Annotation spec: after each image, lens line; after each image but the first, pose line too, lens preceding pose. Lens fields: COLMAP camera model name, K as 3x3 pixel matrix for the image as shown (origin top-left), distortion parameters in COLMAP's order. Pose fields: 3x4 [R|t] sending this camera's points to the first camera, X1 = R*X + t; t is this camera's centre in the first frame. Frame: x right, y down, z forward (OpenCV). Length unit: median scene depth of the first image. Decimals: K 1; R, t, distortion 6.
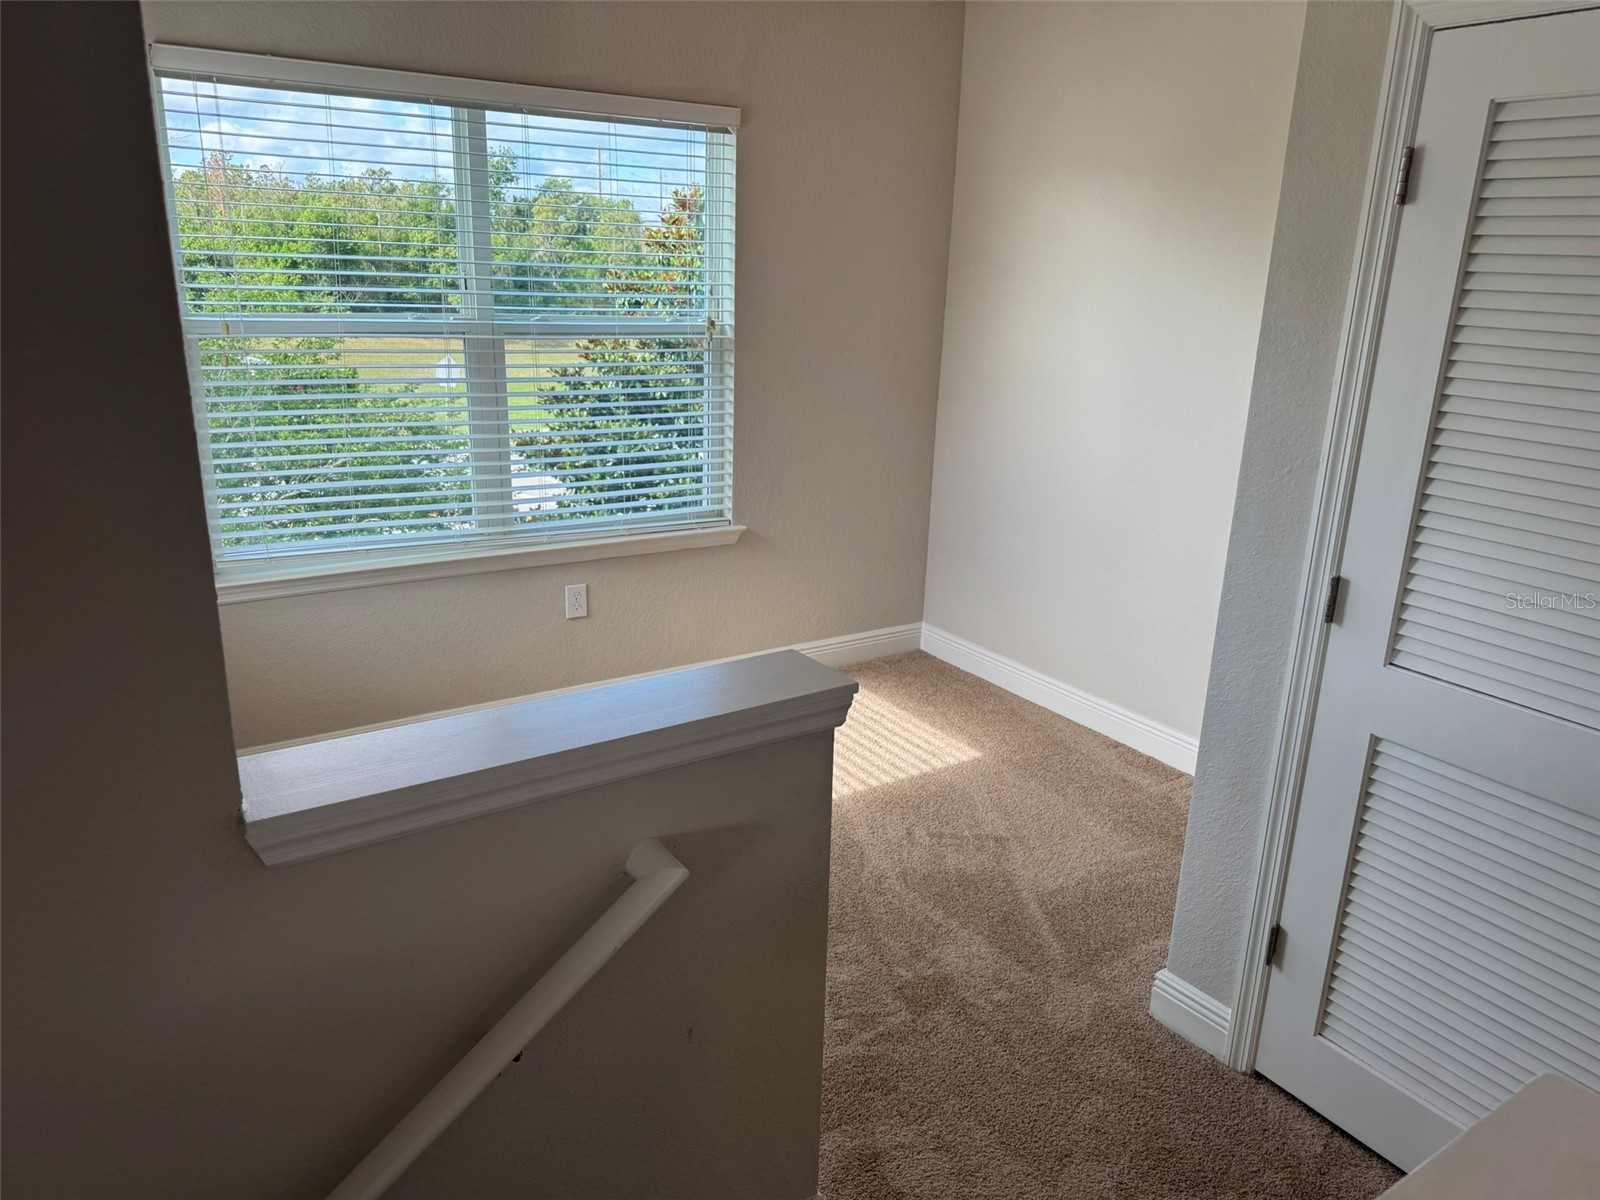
lens RADIAL K [[1123.8, 0, 800.0], [0, 1123.8, 600.0], [0, 0, 1]] dist [0.094403, -0.083169]
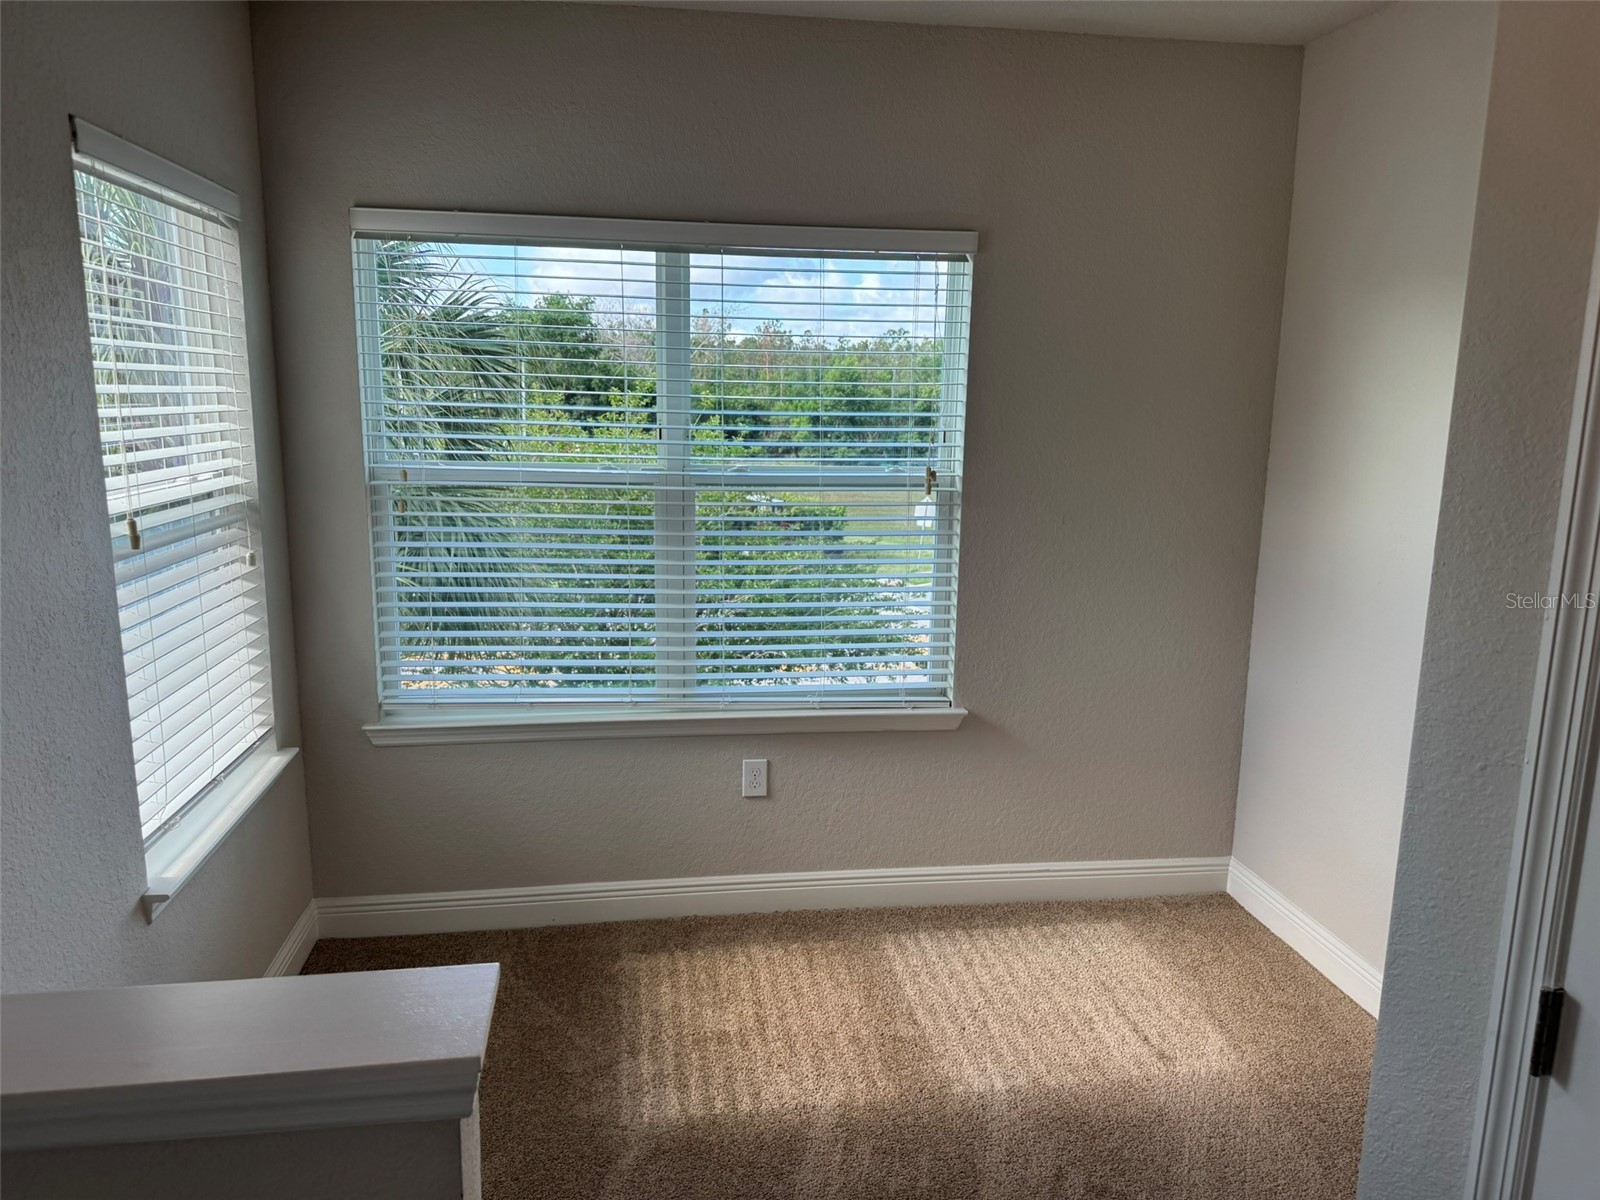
lens RADIAL K [[1117.4, 0, 823.5], [0, 1117.4, 603.0], [0, 0, 1]] dist [0.168068, -0.175979]
pose [[0.909920, 0.062846, -0.409995, 0.202494], [-0.110558, 0.989443, -0.093699, -0.058092], [0.399778, 0.130587, 0.907262, 0.202572]]
